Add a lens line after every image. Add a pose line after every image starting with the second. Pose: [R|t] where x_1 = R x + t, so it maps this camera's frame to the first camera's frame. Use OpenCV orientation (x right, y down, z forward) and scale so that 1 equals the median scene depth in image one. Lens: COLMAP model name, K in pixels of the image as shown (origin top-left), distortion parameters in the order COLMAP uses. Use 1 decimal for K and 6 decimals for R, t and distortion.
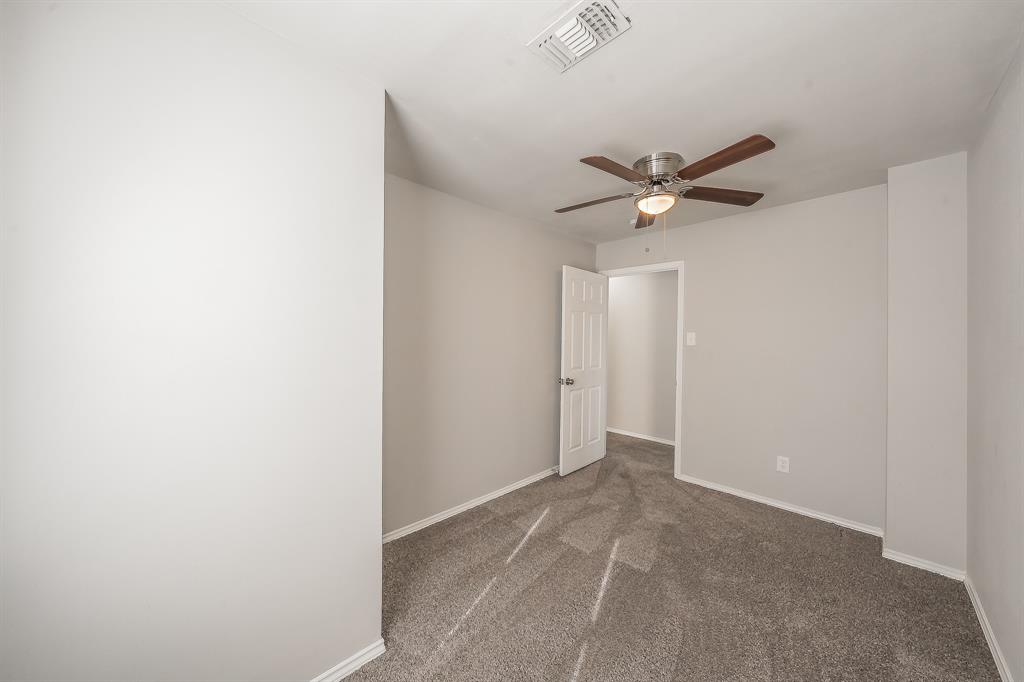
lens RADIAL K [[372.6, 0, 512.6], [0, 372.6, 336.2], [0, 0, 1]] dist [0.001841, 0.000104]
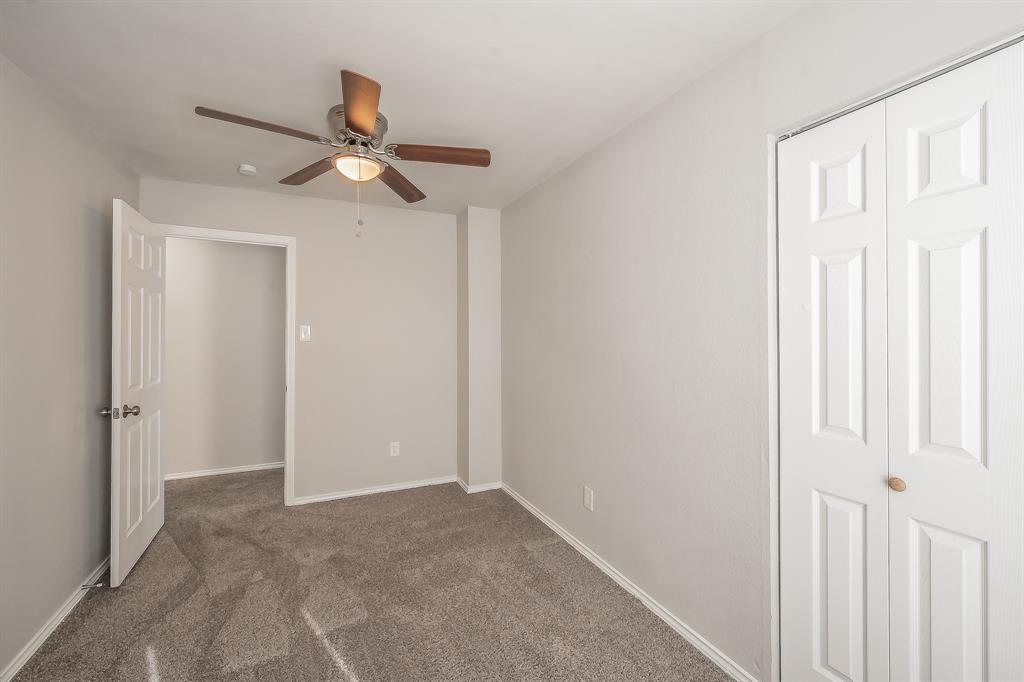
lens RADIAL K [[410.6, 0, 508.2], [0, 410.6, 336.4], [0, 0, 1]] dist [-0.000541, 0.000147]
pose [[0.323522, -0.013944, 0.946118, -0.278948], [-0.002121, 0.999878, 0.015462, -0.000725], [-0.946218, -0.007009, 0.323453, 0.301861]]
